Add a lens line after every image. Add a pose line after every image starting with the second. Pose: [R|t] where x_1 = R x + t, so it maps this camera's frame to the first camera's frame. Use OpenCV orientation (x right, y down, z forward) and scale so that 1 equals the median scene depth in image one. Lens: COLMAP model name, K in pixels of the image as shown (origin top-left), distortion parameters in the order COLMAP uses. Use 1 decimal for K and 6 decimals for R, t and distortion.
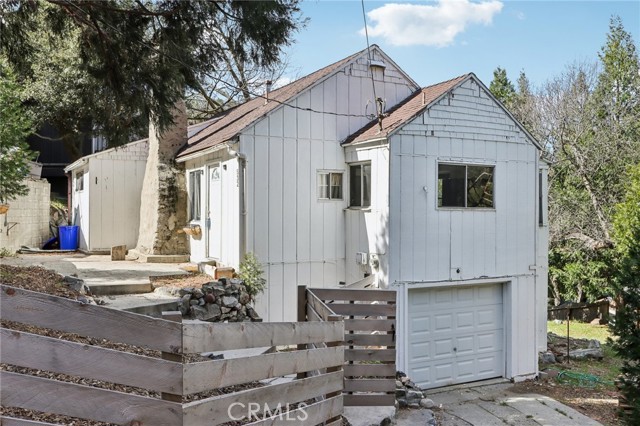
lens RADIAL K [[554.3, 0, 316.5], [0, 554.3, 212.7], [0, 0, 1]] dist [-0.014164, -0.003724]
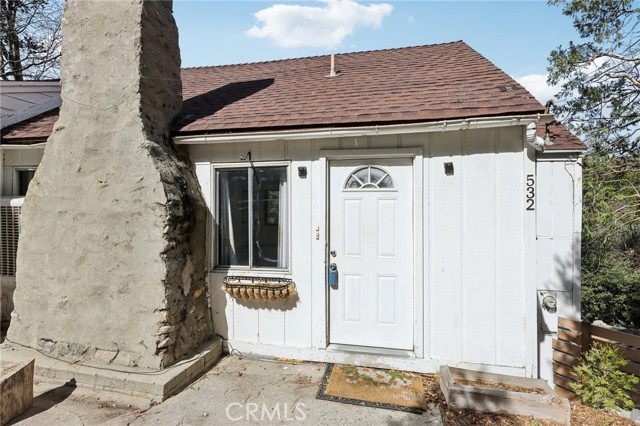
lens RADIAL K [[326.3, 0, 314.6], [0, 326.3, 203.2], [0, 0, 1]] dist [0.005452, -0.007272]
pose [[0.667996, 0.006615, 0.744136, -0.387158], [-0.001239, 0.999969, -0.007777, -0.040037], [-0.744164, 0.004273, 0.667983, 0.746505]]
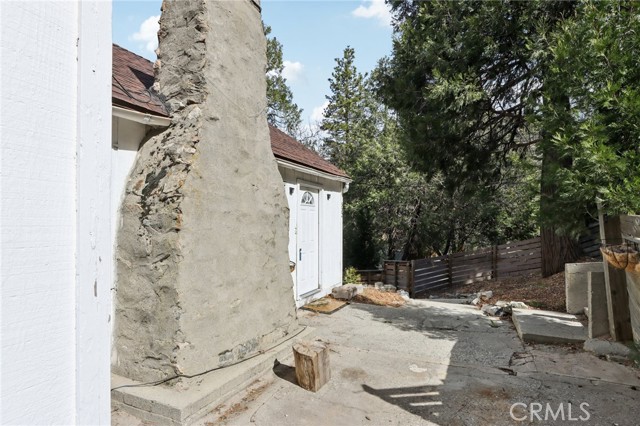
lens RADIAL K [[326.3, 0, 314.2], [0, 326.3, 218.4], [0, 0, 1]] dist [0.005452, -0.007272]
pose [[-0.534548, 0.003291, 0.845132, -0.560210], [-0.008841, 0.999916, -0.009485, -0.029039], [-0.845092, -0.012542, -0.534474, 1.128490]]
